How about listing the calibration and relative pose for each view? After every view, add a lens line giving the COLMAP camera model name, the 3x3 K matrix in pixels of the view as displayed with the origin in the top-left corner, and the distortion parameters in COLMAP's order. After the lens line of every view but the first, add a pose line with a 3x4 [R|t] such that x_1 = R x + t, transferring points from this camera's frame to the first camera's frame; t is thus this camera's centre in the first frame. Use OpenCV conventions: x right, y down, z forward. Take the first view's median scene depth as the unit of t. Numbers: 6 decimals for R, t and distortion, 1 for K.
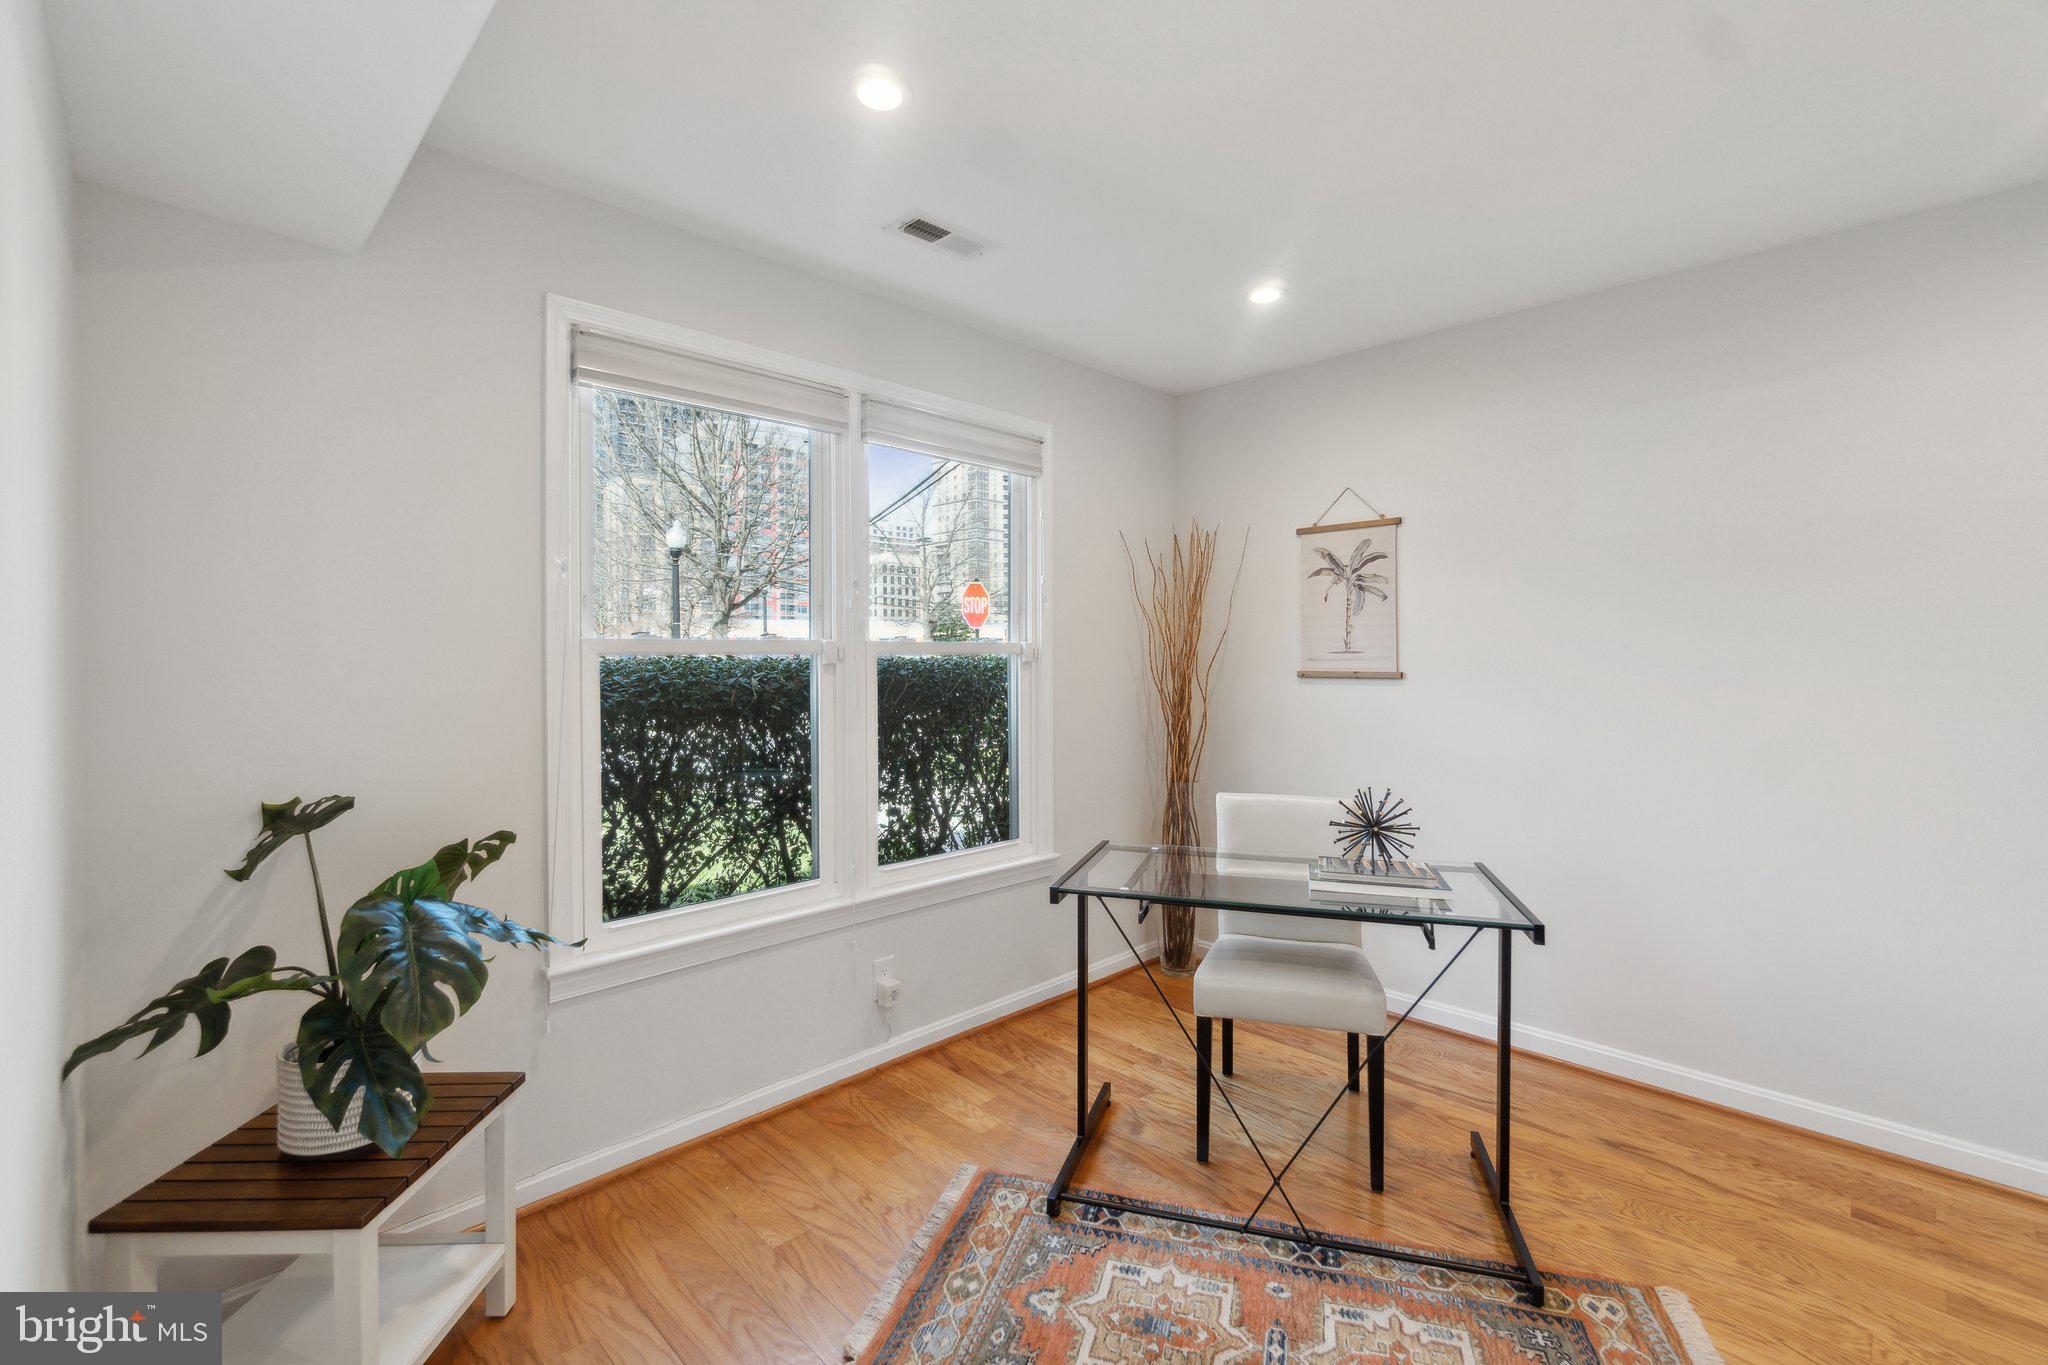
lens RADIAL K [[894.7, 0, 1019.9], [0, 894.7, 657.1], [0, 0, 1]] dist [-0.001708, -0.000070]
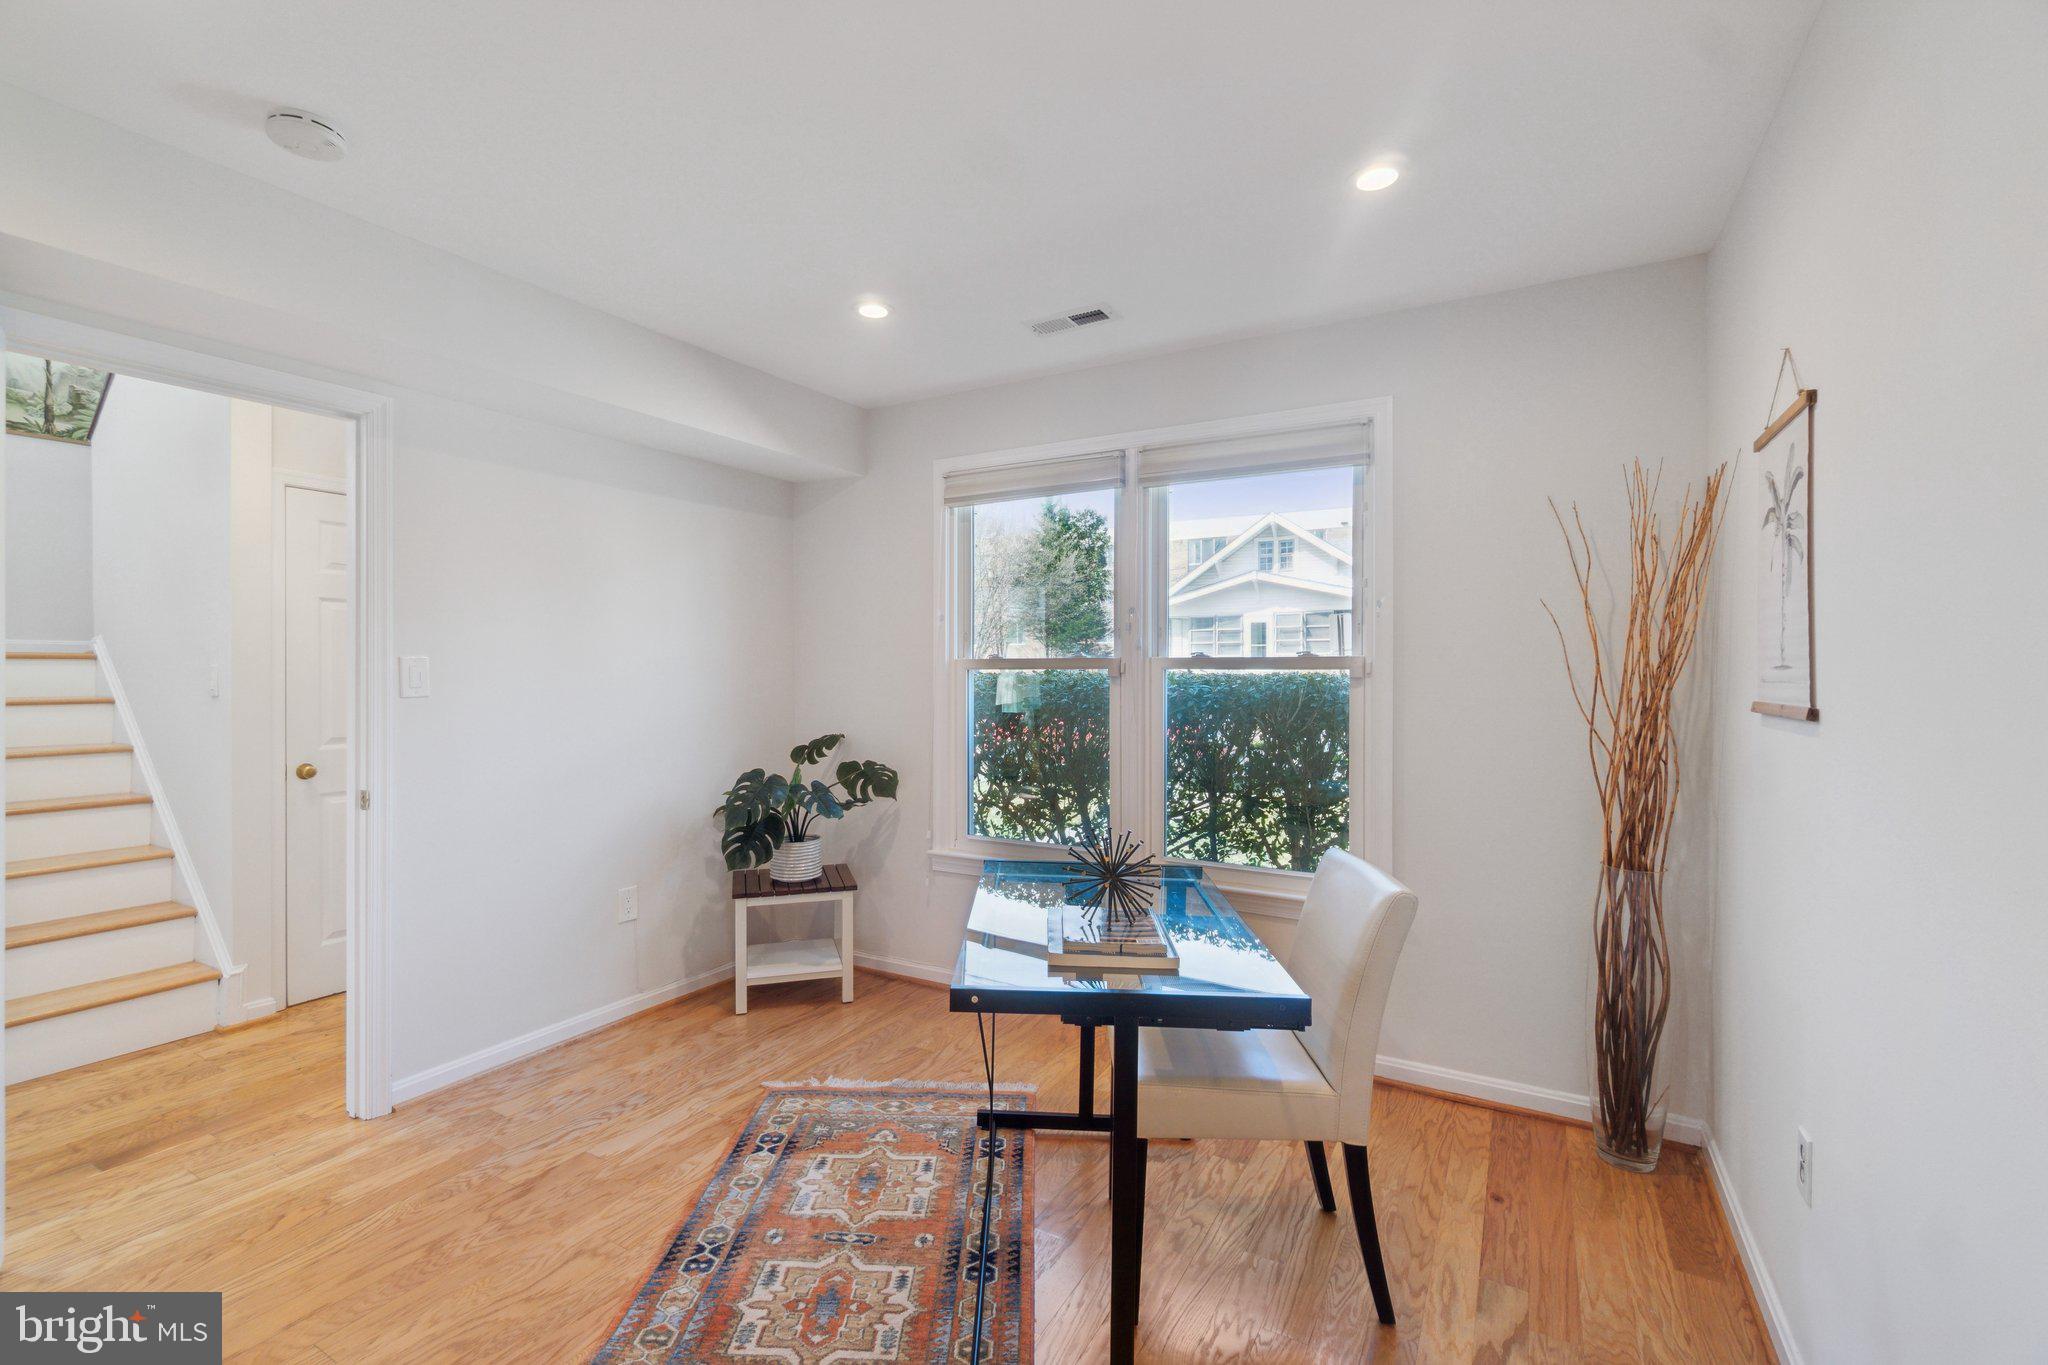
lens RADIAL K [[891.8, 0, 1013.2], [0, 891.8, 666.2], [0, 0, 1]] dist [-0.003232, 0.000441]
pose [[0.264671, -0.002517, -0.964335, 1.012027], [-0.005511, 0.999976, -0.004122, -0.001020], [0.964323, 0.006405, 0.264651, 0.590266]]
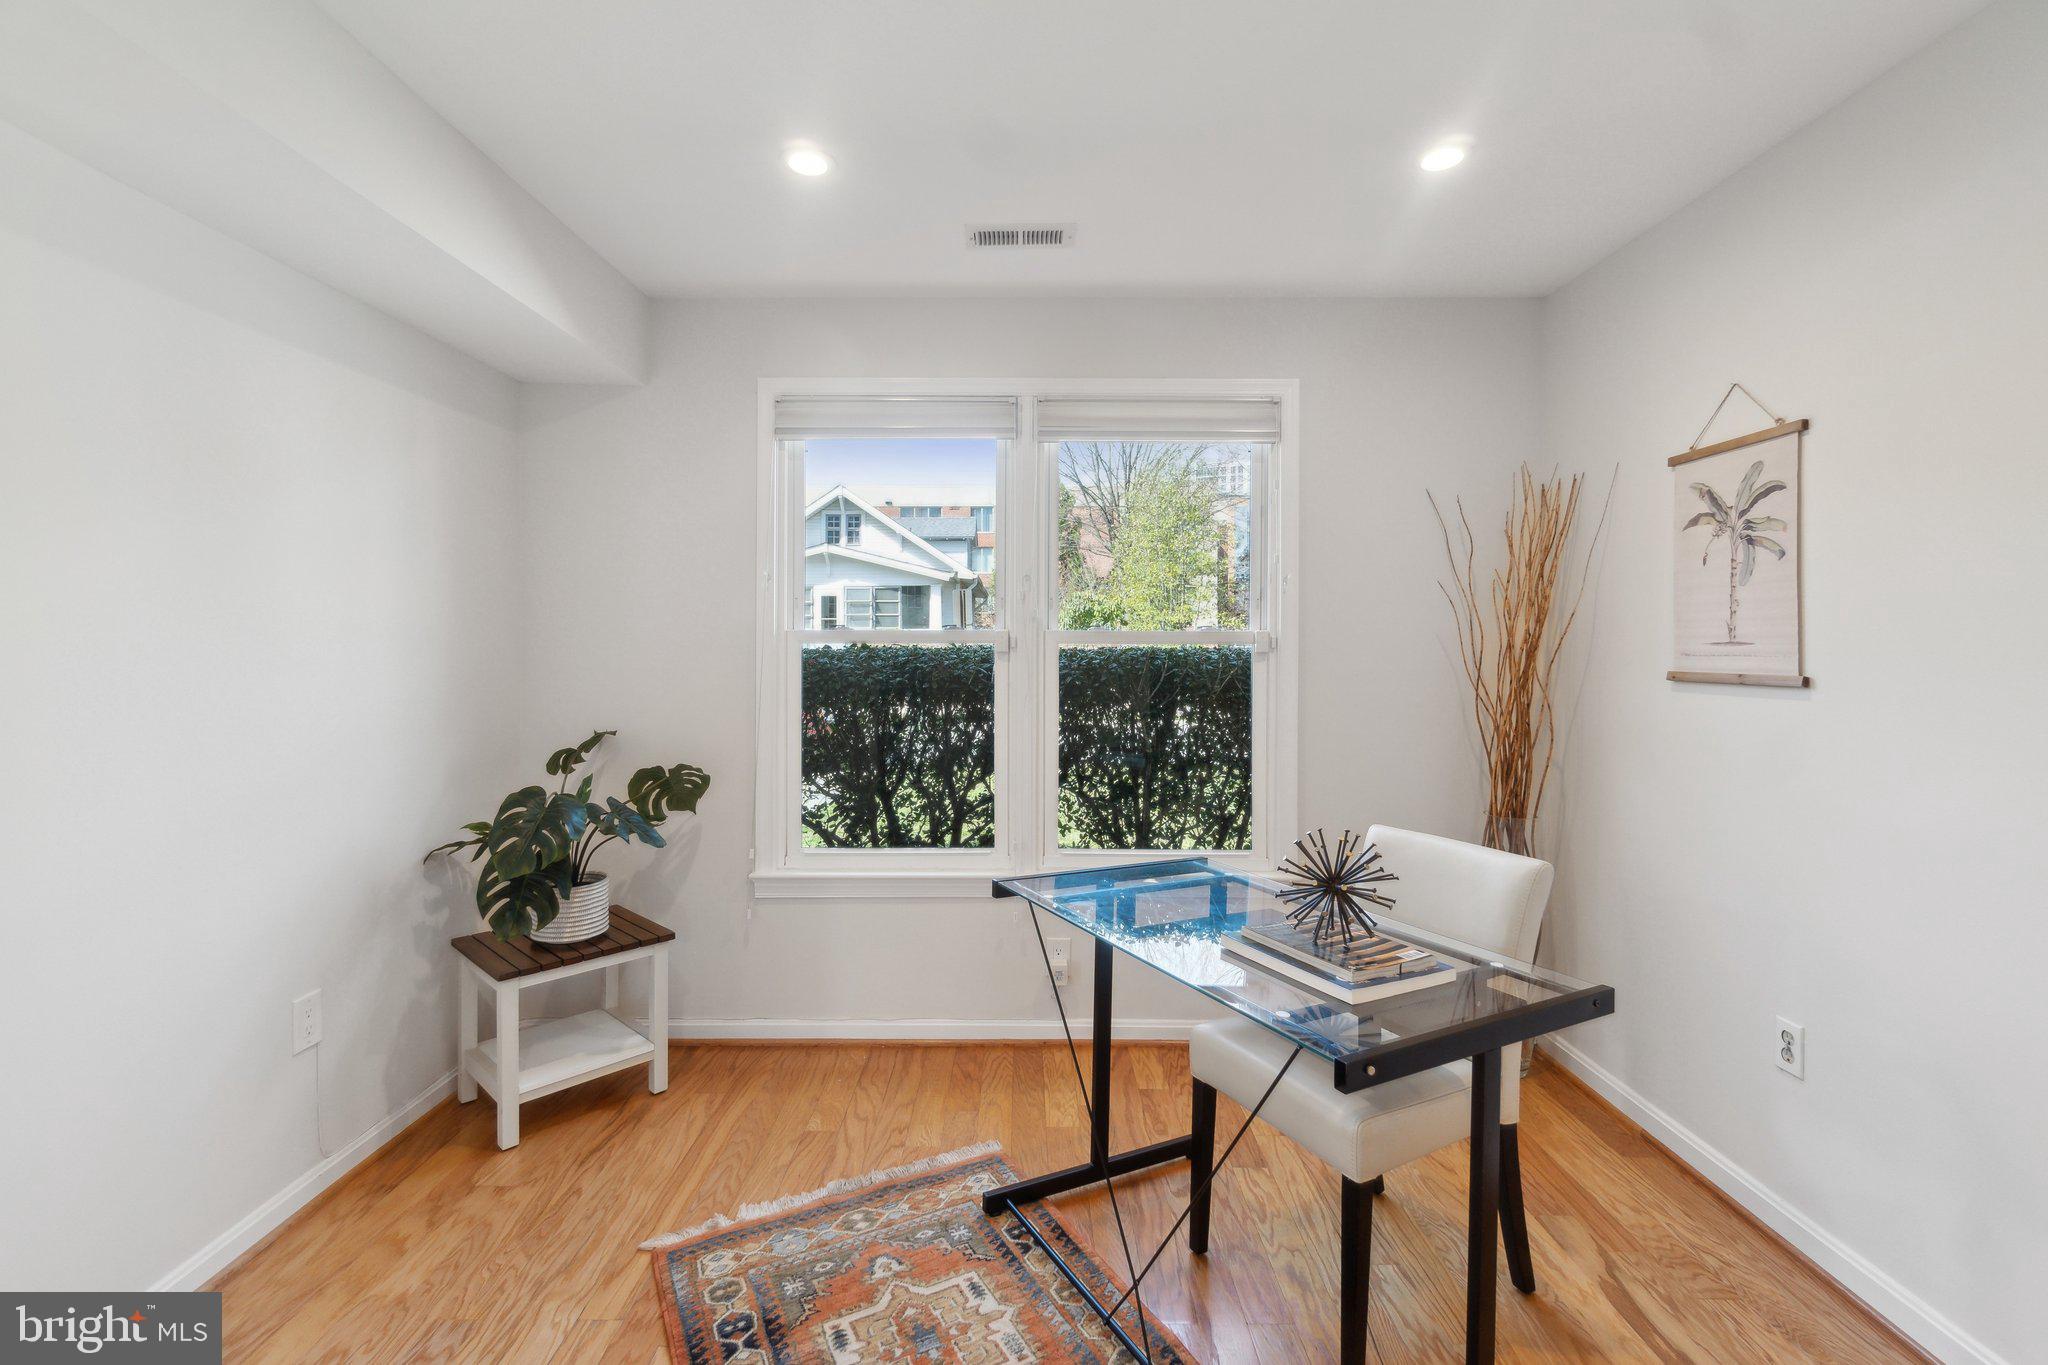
lens RADIAL K [[903.3, 0, 1019.4], [0, 903.3, 642.8], [0, 0, 1]] dist [-0.003684, -0.000174]
pose [[0.708037, 0.002117, -0.706172, 0.626537], [-0.007186, 0.999965, -0.004207, 0.000717], [0.706138, 0.008053, 0.708028, 0.261228]]
